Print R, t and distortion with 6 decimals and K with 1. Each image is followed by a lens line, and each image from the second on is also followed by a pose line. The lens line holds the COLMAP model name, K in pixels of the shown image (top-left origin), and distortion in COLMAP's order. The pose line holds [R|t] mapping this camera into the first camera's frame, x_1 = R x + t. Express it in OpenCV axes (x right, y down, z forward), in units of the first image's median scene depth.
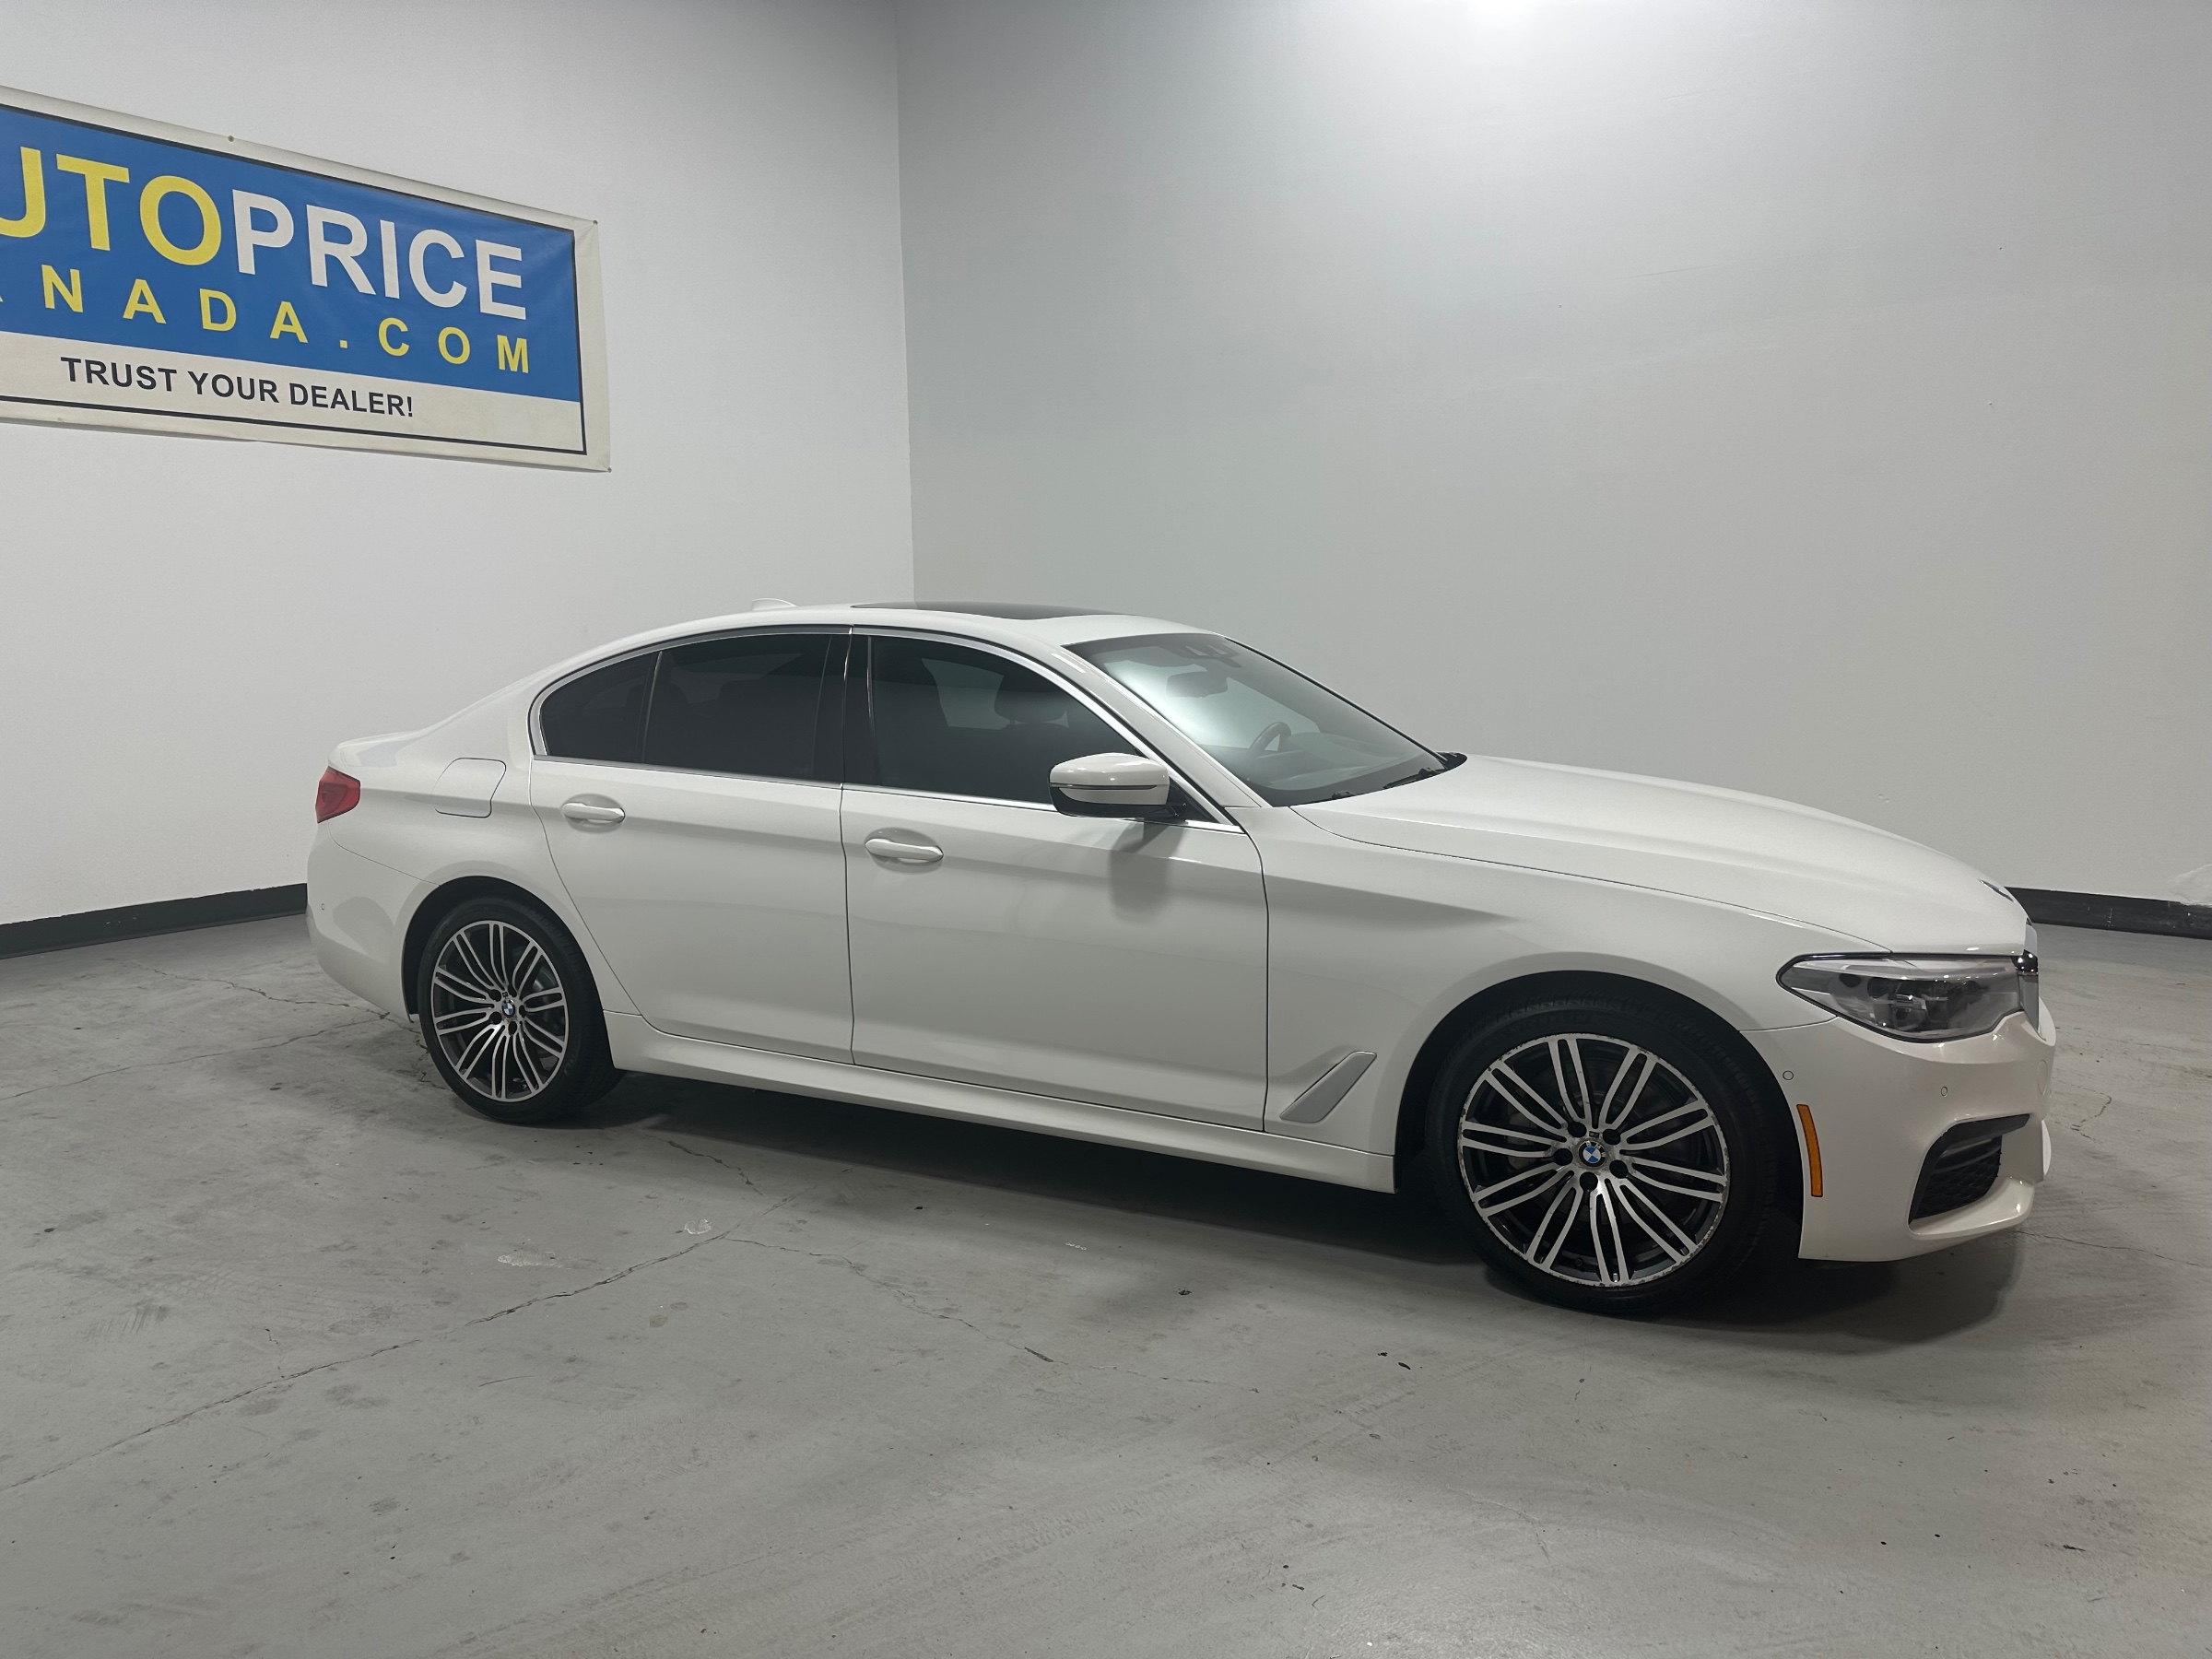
lens RADIAL K [[1553.8, 0, 1122.0], [0, 1553.8, 825.5], [0, 0, 1]] dist [0.023042, -0.026338]
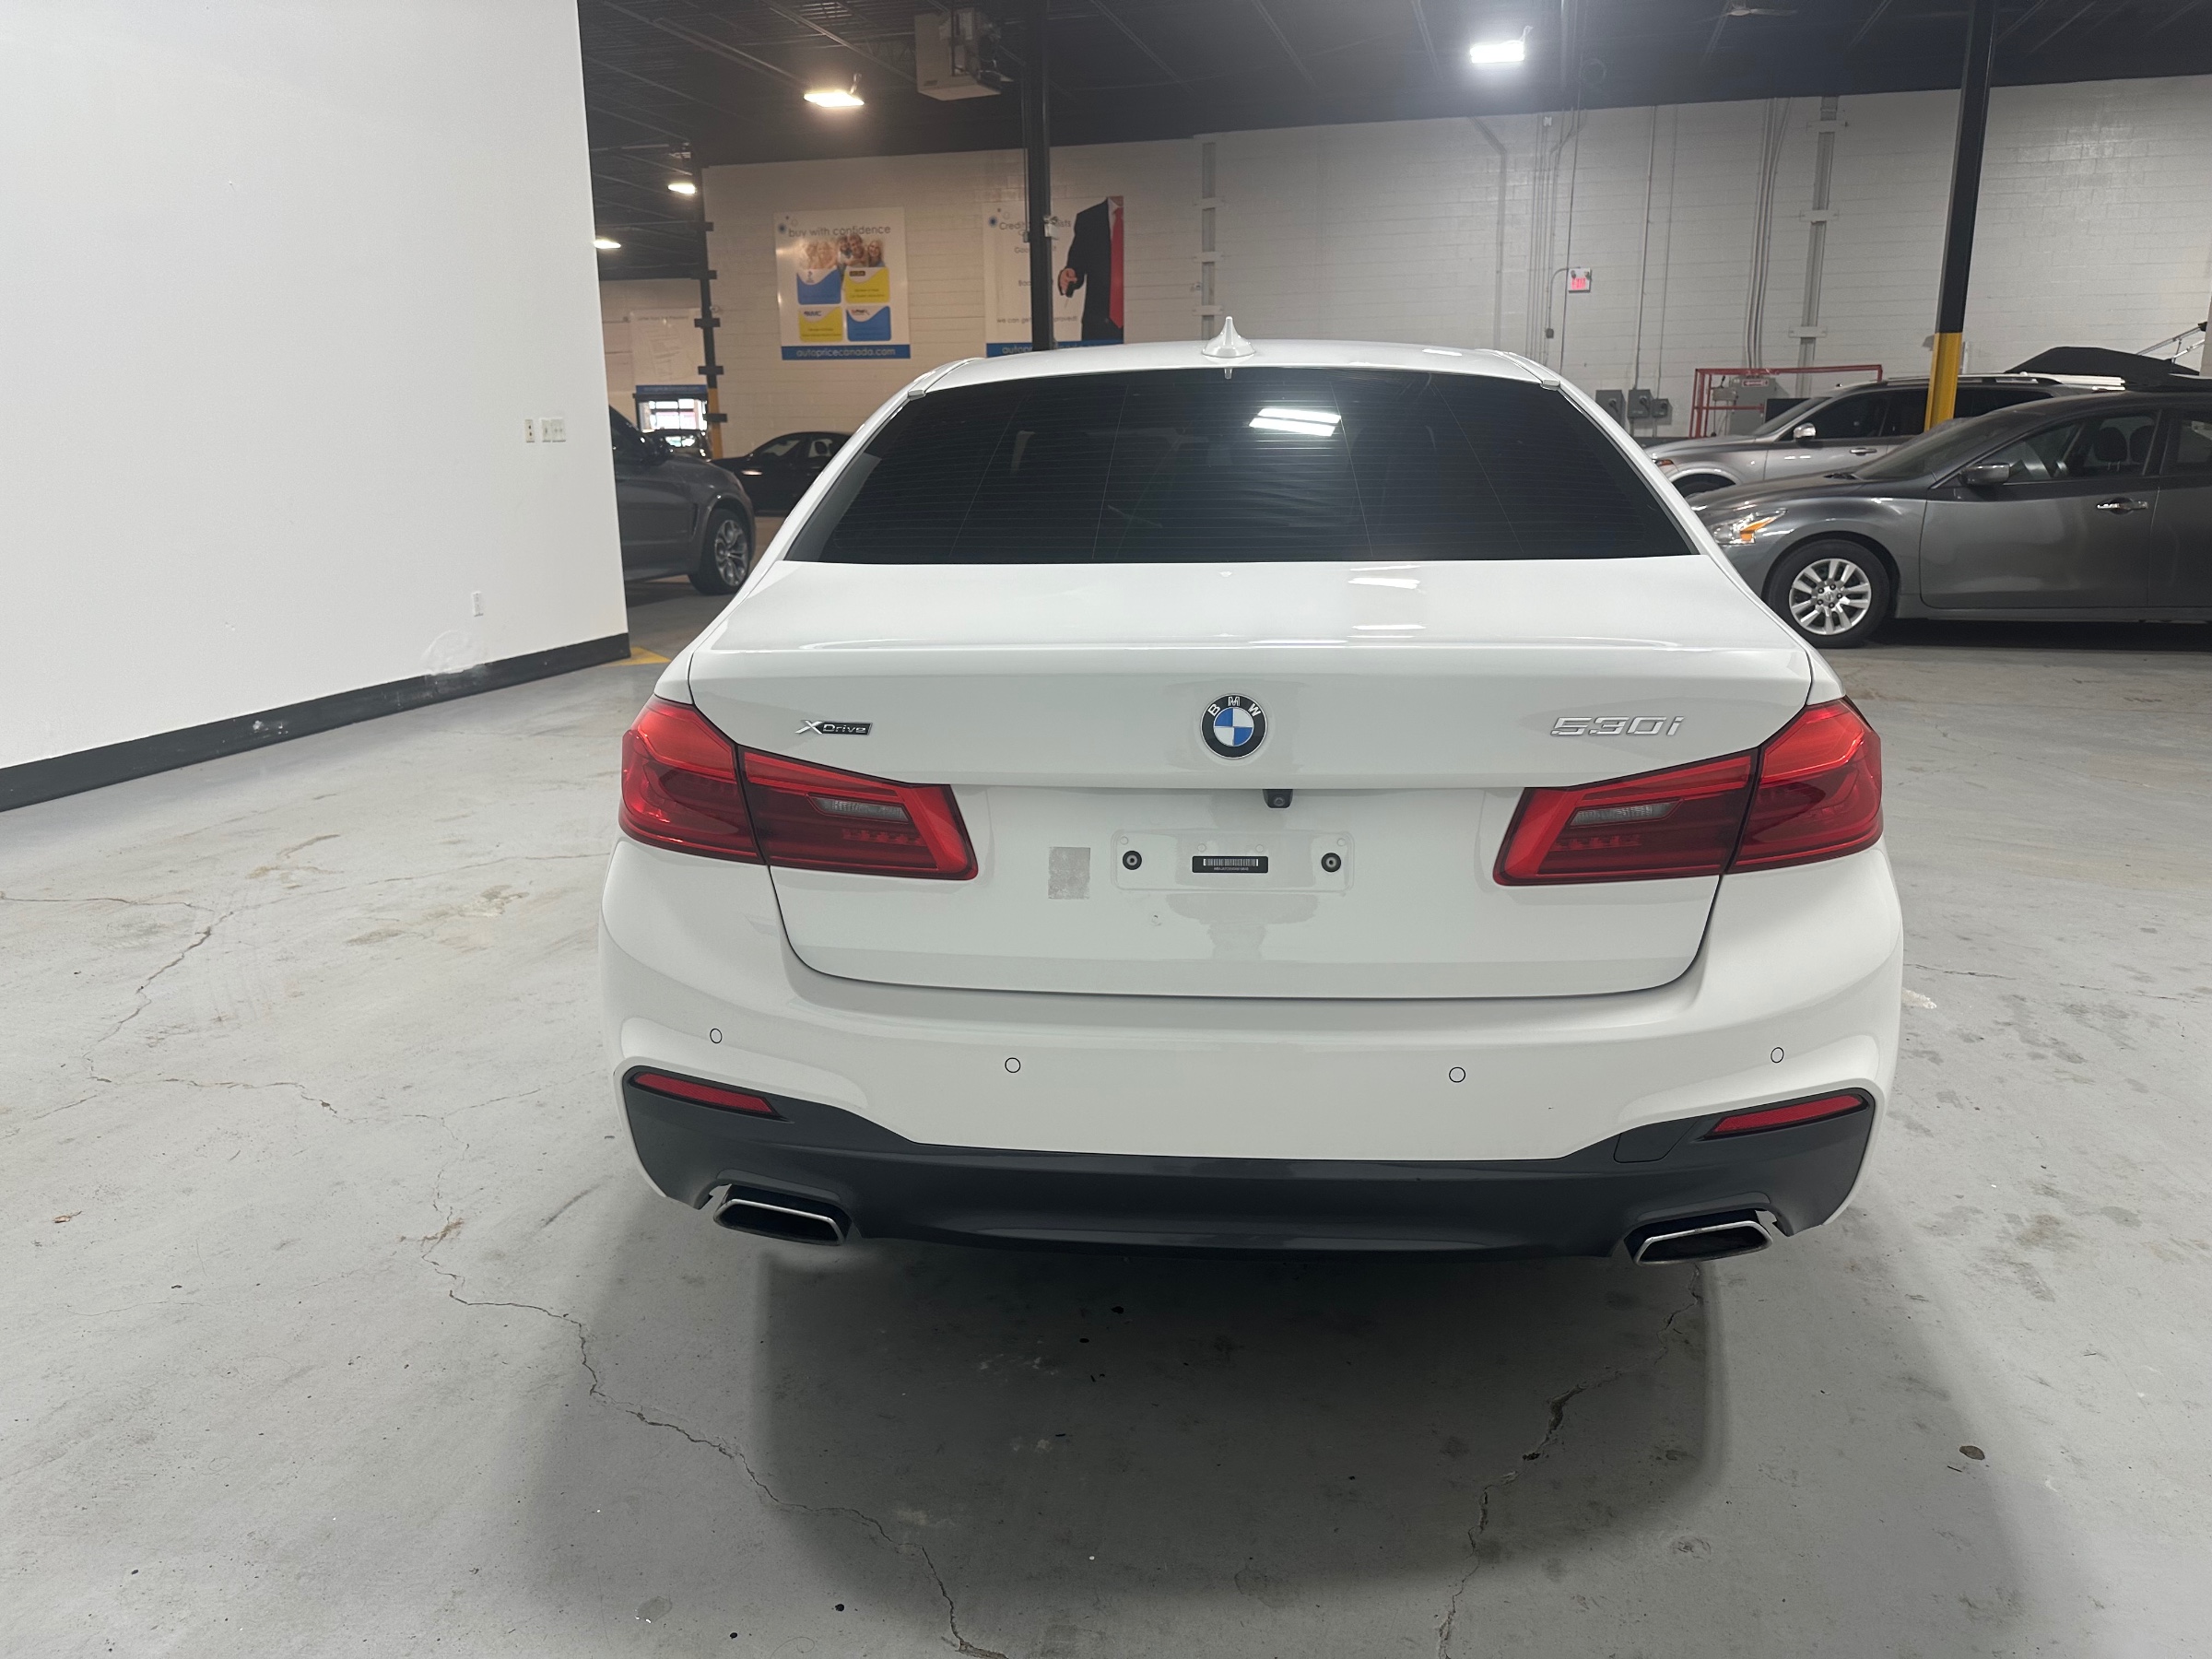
lens RADIAL K [[1553.8, 0, 1122.0], [0, 1553.8, 825.5], [0, 0, 1]] dist [0.023042, -0.026338]
pose [[-0.373645, -0.212239, 0.902964, -0.982419], [0.131240, 0.951581, 0.277973, -0.166792], [-0.918241, 0.222368, -0.327699, 1.611019]]
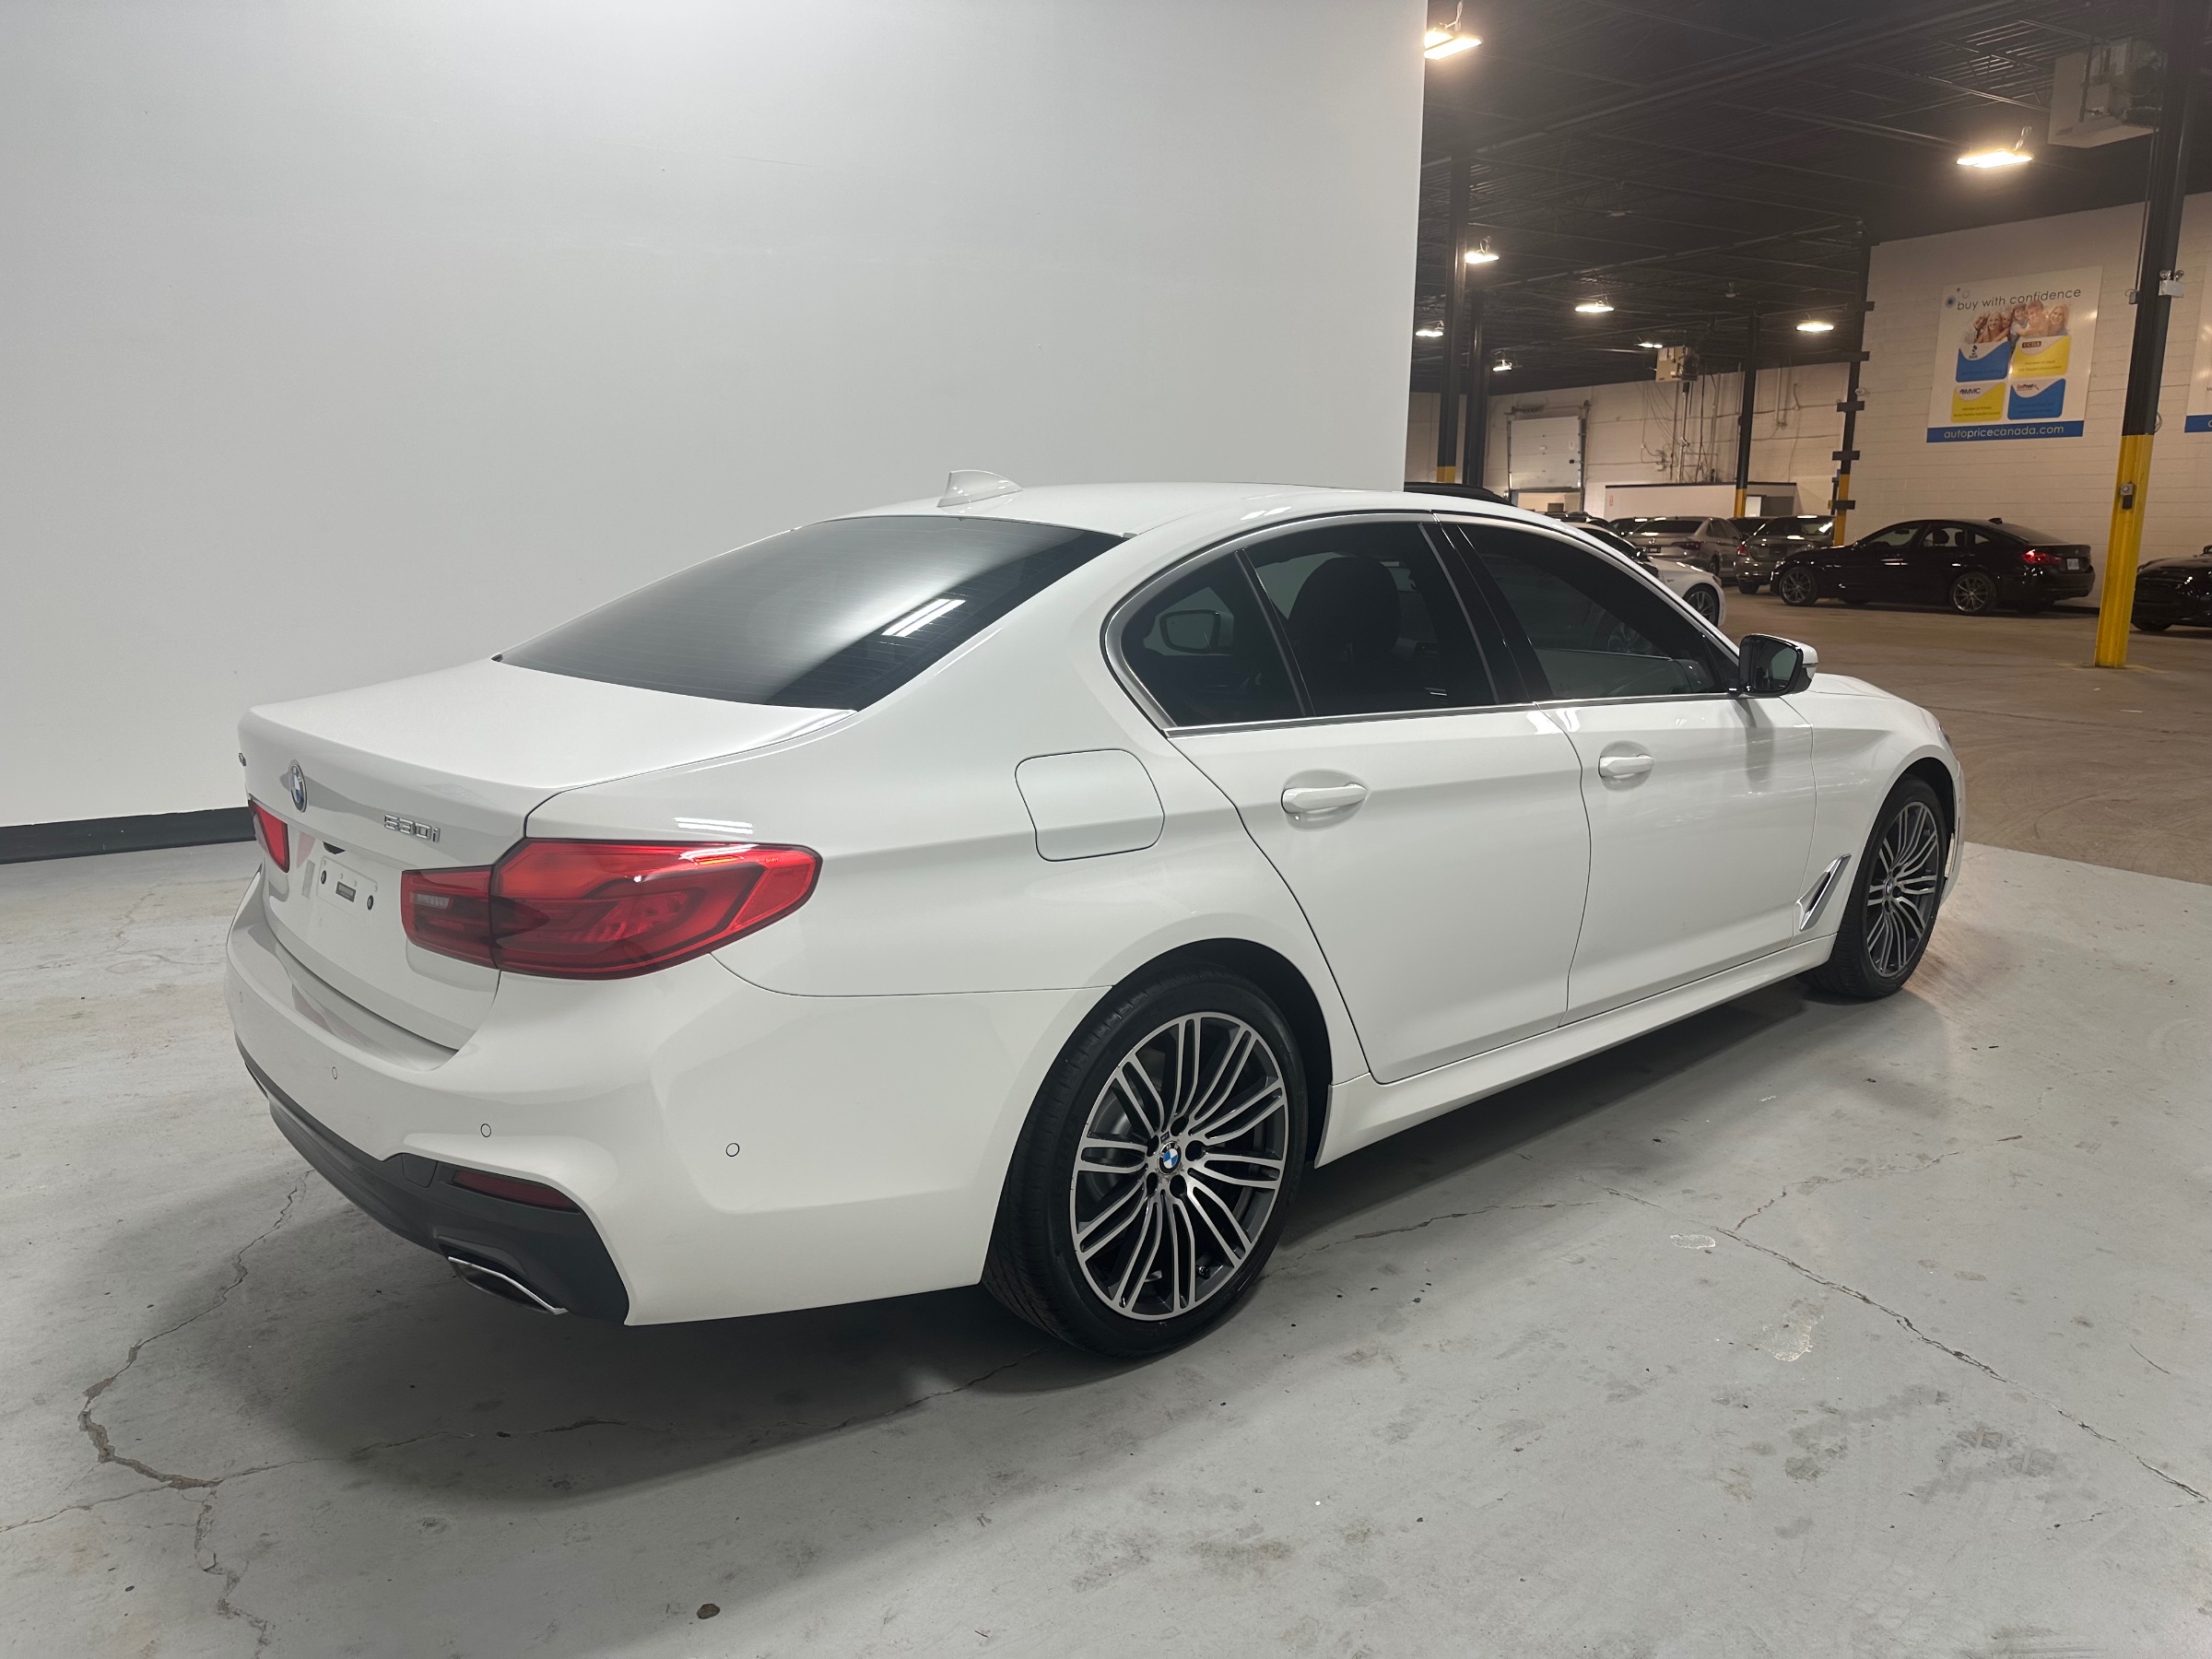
lens RADIAL K [[1553.8, 0, 1122.0], [0, 1553.8, 825.5], [0, 0, 1]] dist [0.023042, -0.026338]
pose [[0.378777, -0.167406, 0.910222, -1.040841], [0.115635, 0.984358, 0.132921, -0.098973], [-0.918236, 0.054906, 0.392210, 0.888608]]
